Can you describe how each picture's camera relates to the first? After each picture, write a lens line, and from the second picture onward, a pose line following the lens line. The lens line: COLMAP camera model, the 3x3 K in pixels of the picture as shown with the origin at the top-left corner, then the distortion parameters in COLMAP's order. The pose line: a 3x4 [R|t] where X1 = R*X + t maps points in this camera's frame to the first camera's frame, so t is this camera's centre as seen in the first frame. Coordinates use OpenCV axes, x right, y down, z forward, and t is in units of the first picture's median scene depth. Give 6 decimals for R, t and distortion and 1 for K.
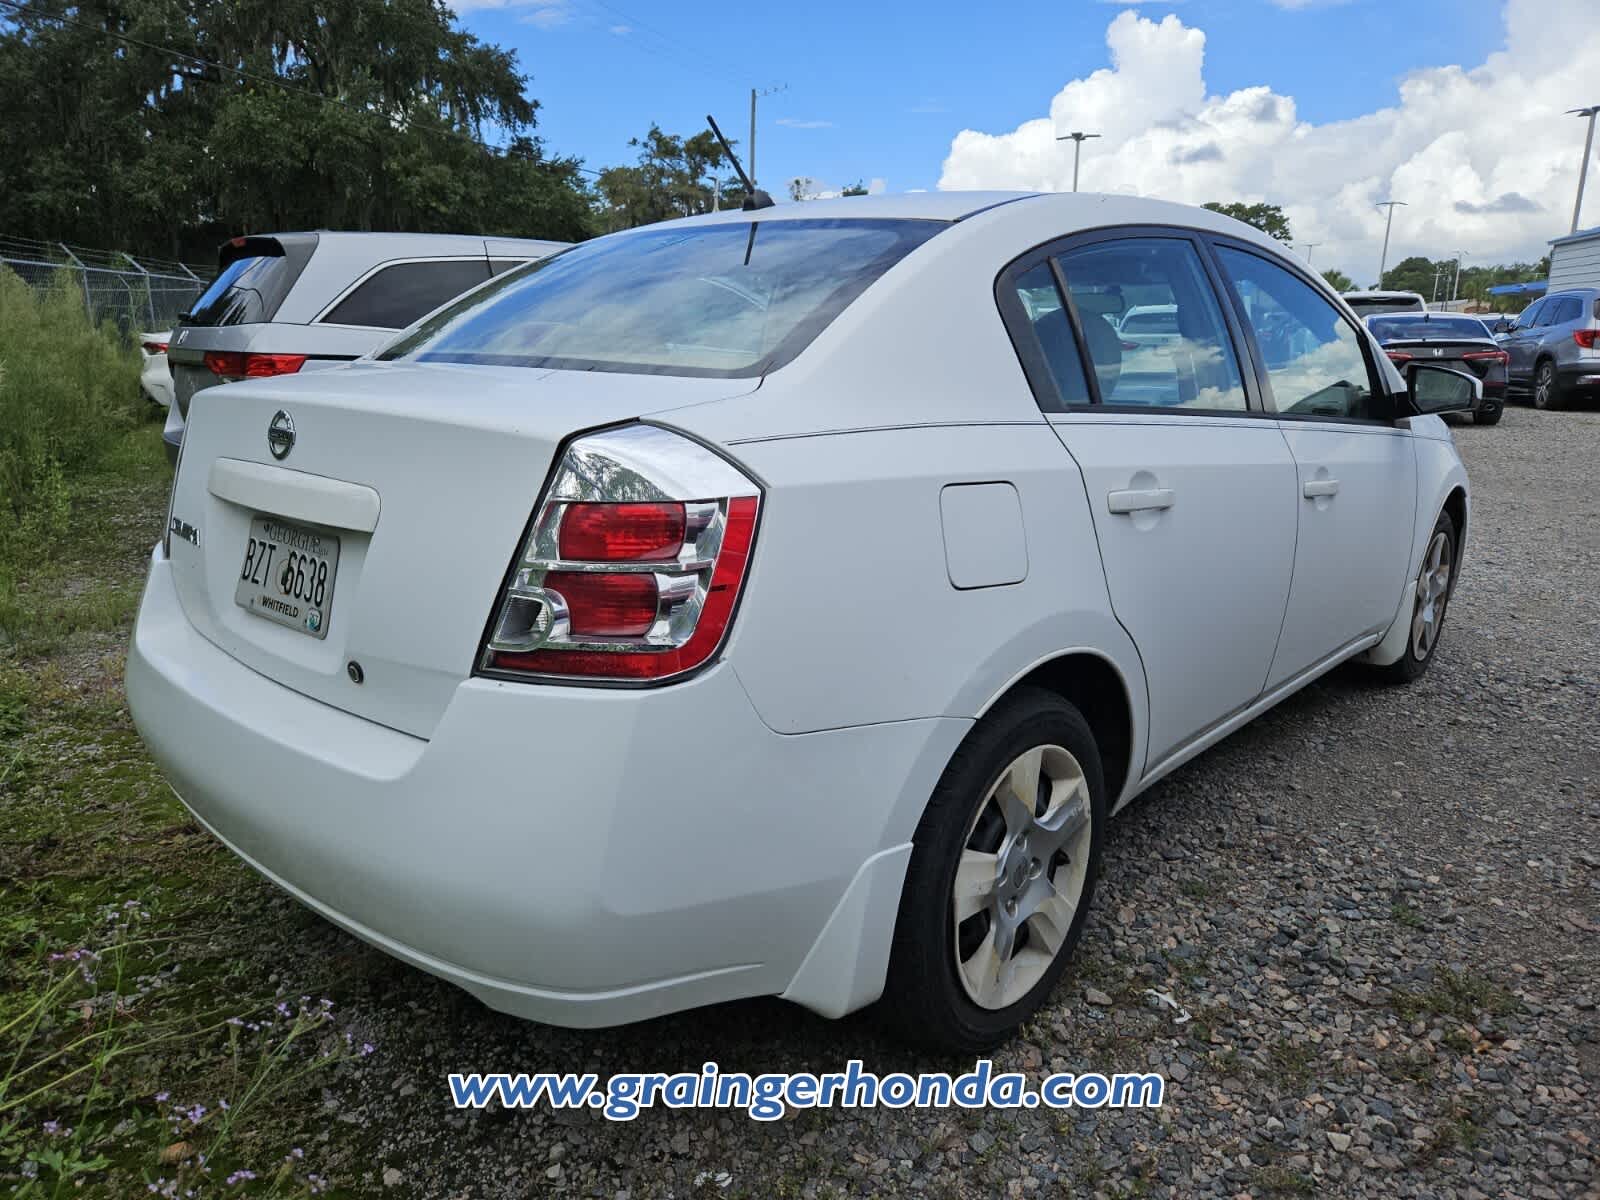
lens RADIAL K [[1083.3, 0, 811.3], [0, 1083.3, 593.0], [0, 0, 1]] dist [0.055856, -0.041254]
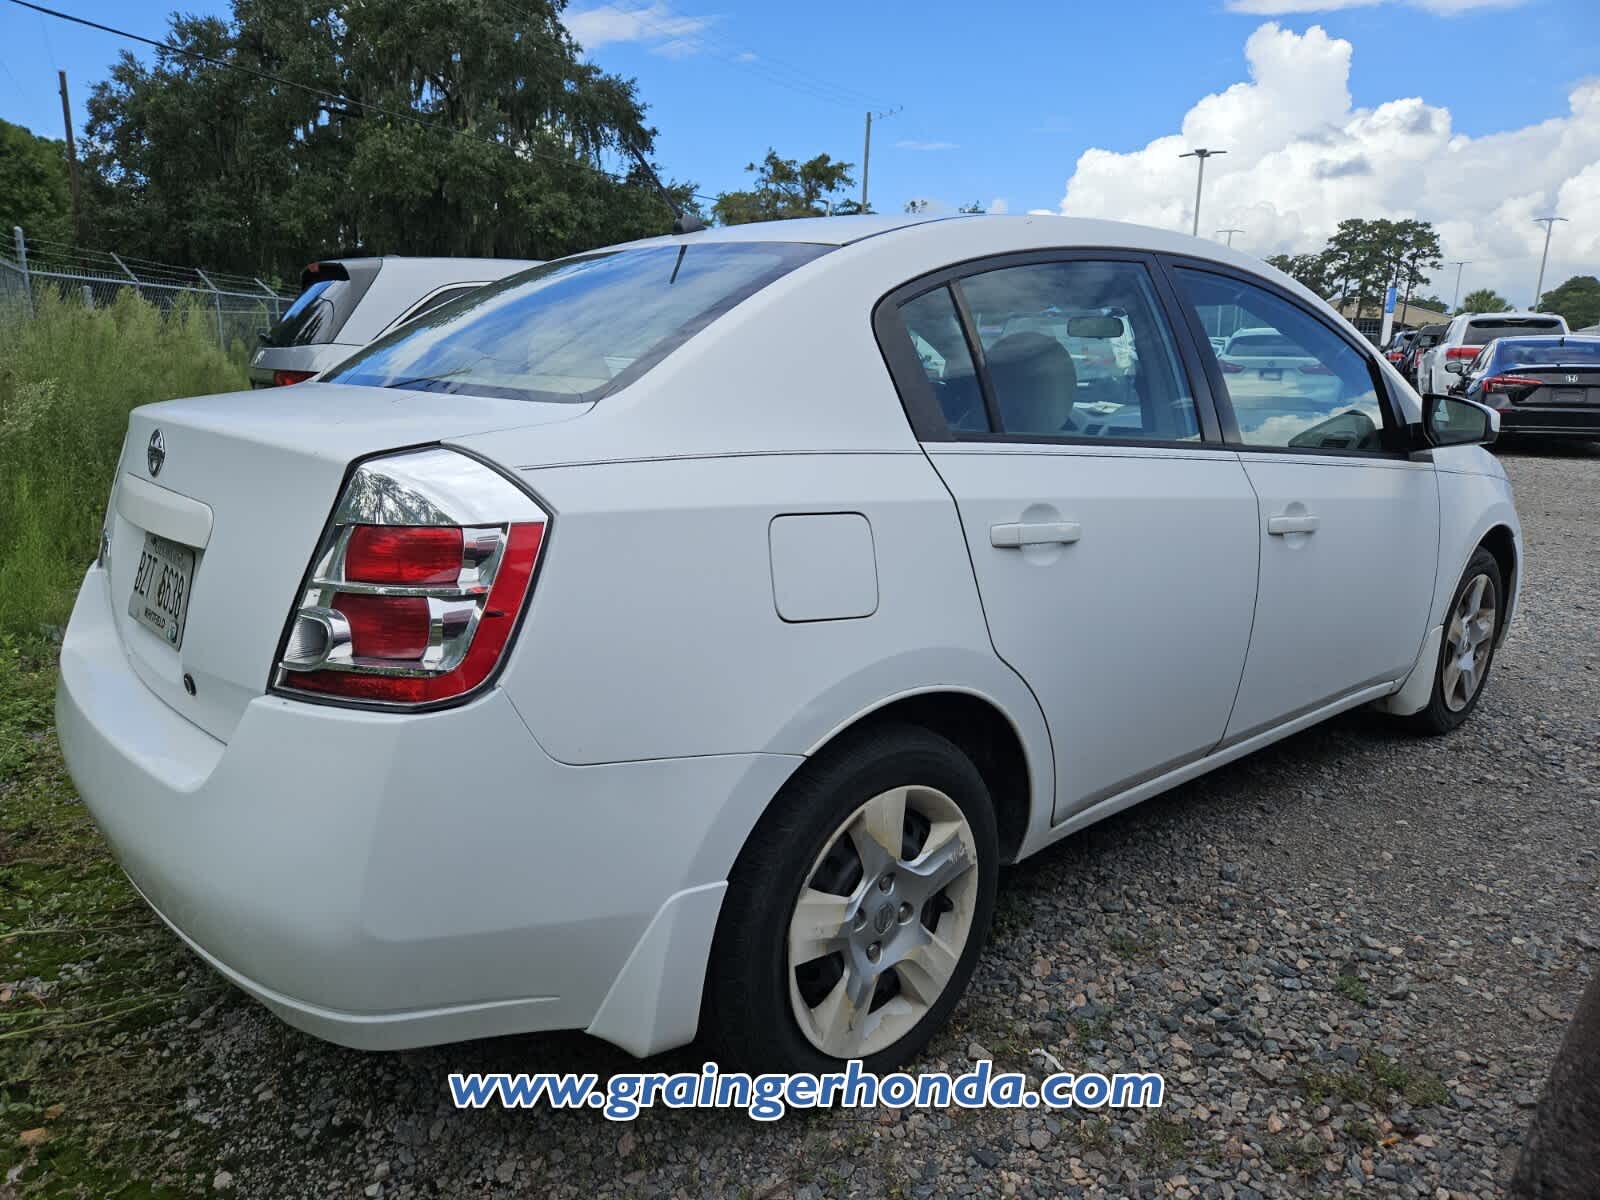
lens RADIAL K [[1083.3, 0, 800.1], [0, 1083.3, 600.2], [0, 0, 1]] dist [0.055856, -0.041254]
pose [[0.993323, 0.029964, -0.111409, 0.170226], [-0.031303, 0.999457, -0.010292, -0.008940], [0.111040, 0.013711, 0.993721, 0.024891]]
